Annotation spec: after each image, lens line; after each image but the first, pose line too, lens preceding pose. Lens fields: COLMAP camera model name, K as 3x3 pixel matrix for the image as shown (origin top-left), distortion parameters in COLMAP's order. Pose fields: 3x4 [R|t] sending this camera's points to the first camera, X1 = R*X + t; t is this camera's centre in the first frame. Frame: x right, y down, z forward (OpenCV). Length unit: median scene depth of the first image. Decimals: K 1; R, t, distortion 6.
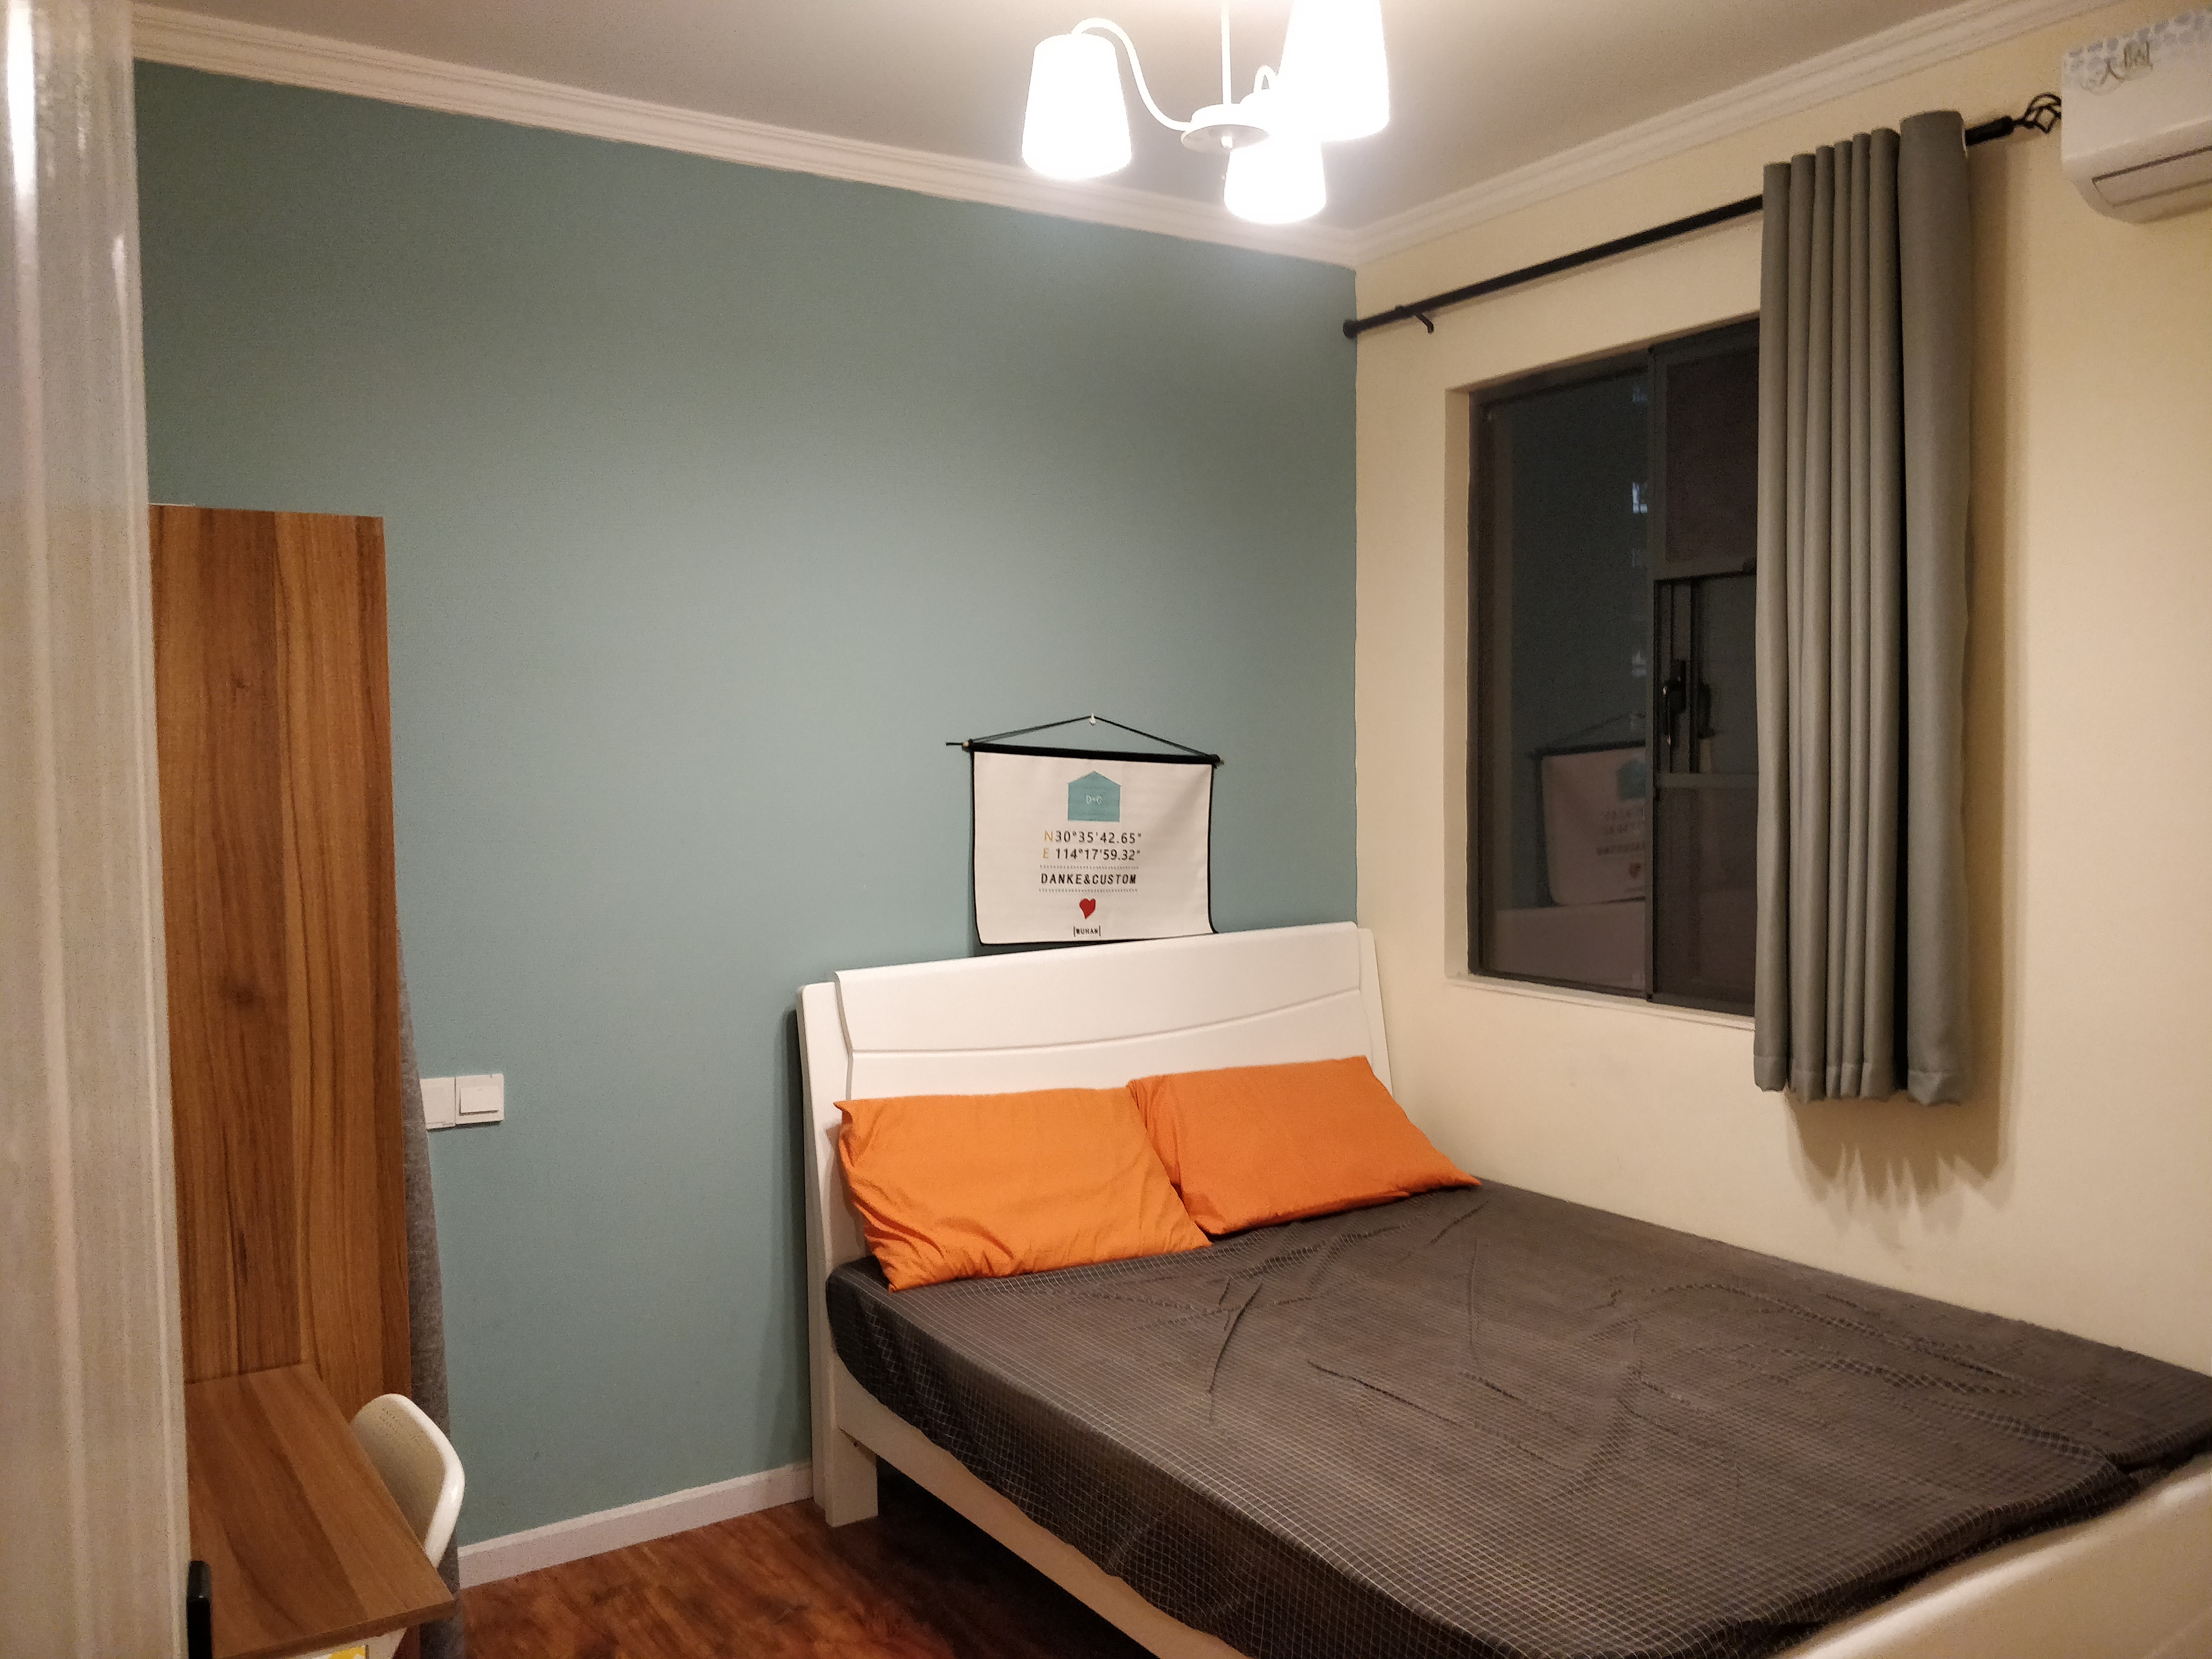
lens RADIAL K [[1821.5, 0, 1142.9], [0, 1821.5, 836.2], [0, 0, 1]] dist [0.078479, -0.091815]
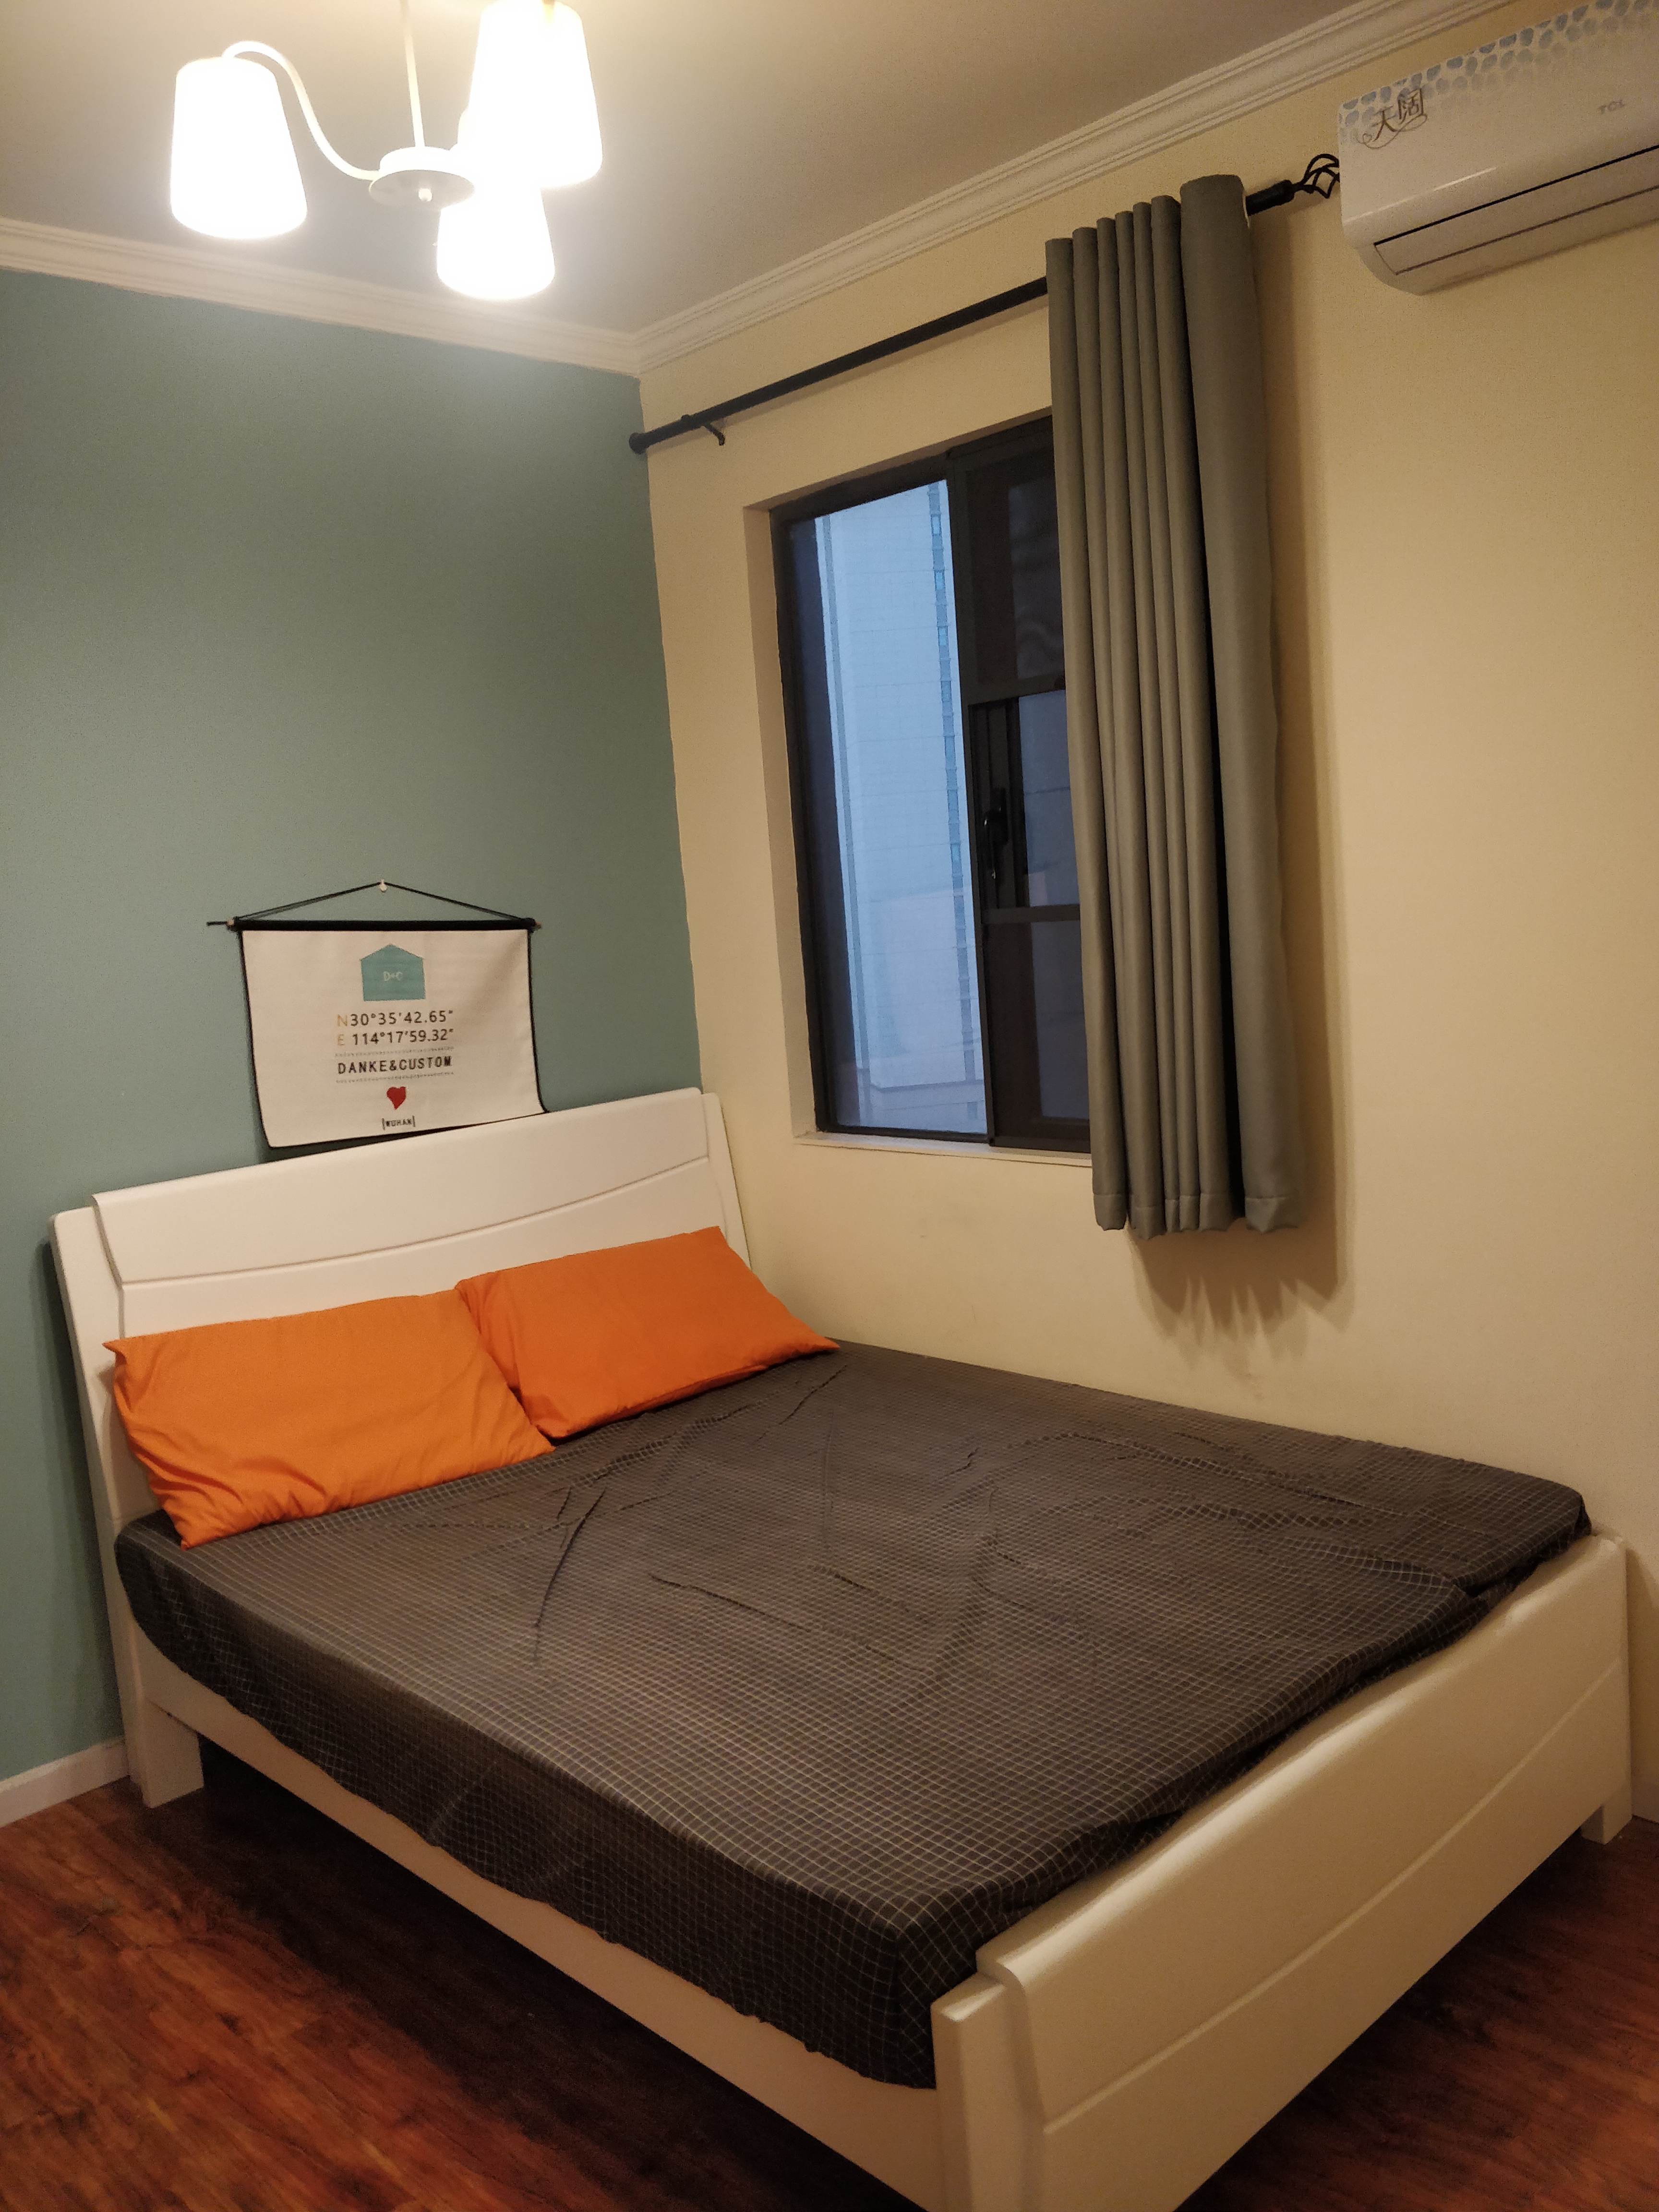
lens RADIAL K [[1821.5, 0, 831.8], [0, 1821.5, 1101.1], [0, 0, 1]] dist [0.078479, -0.091815]
pose [[0.983277, -0.084570, 0.161287, 0.046326], [0.075213, 0.995158, 0.063278, 0.000309], [-0.165857, -0.050089, 0.984877, 0.084794]]
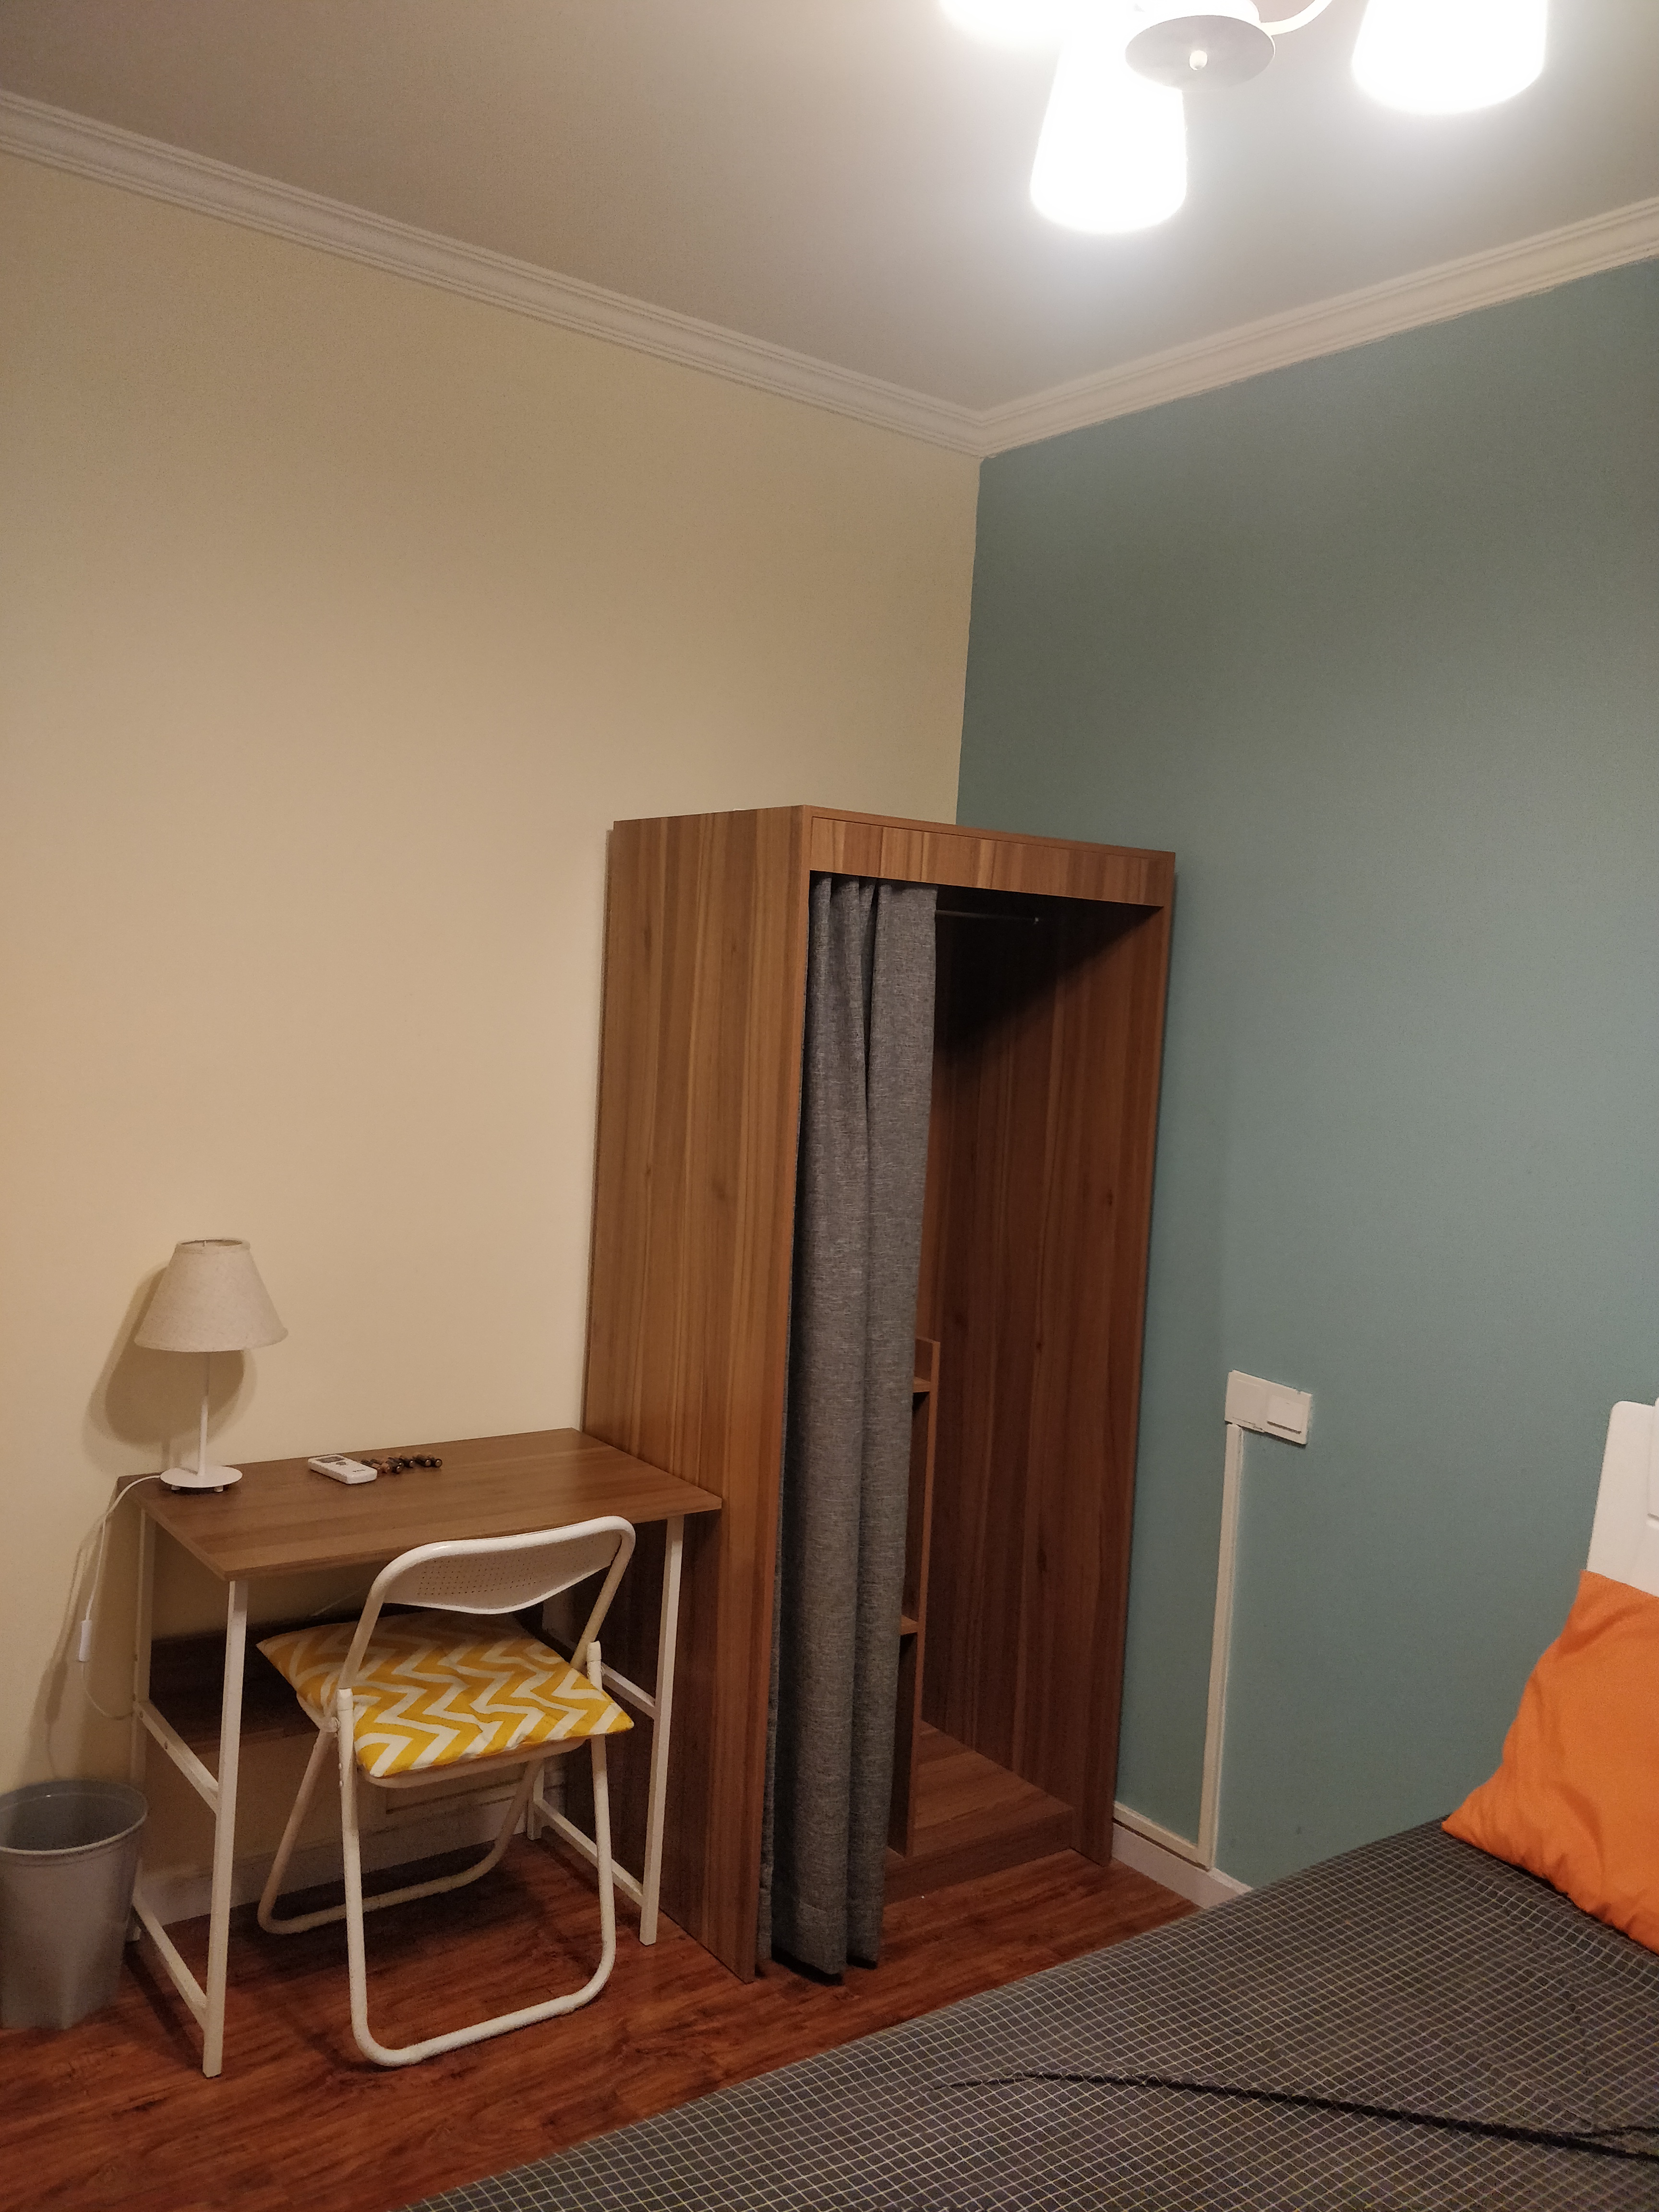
lens RADIAL K [[1821.5, 0, 831.8], [0, 1821.5, 1101.1], [0, 0, 1]] dist [0.078479, -0.091815]
pose [[0.045416, 0.080638, -0.995708, 0.548533], [-0.116006, 0.990419, 0.074918, -0.056366], [0.992210, 0.112106, 0.054336, 0.708367]]
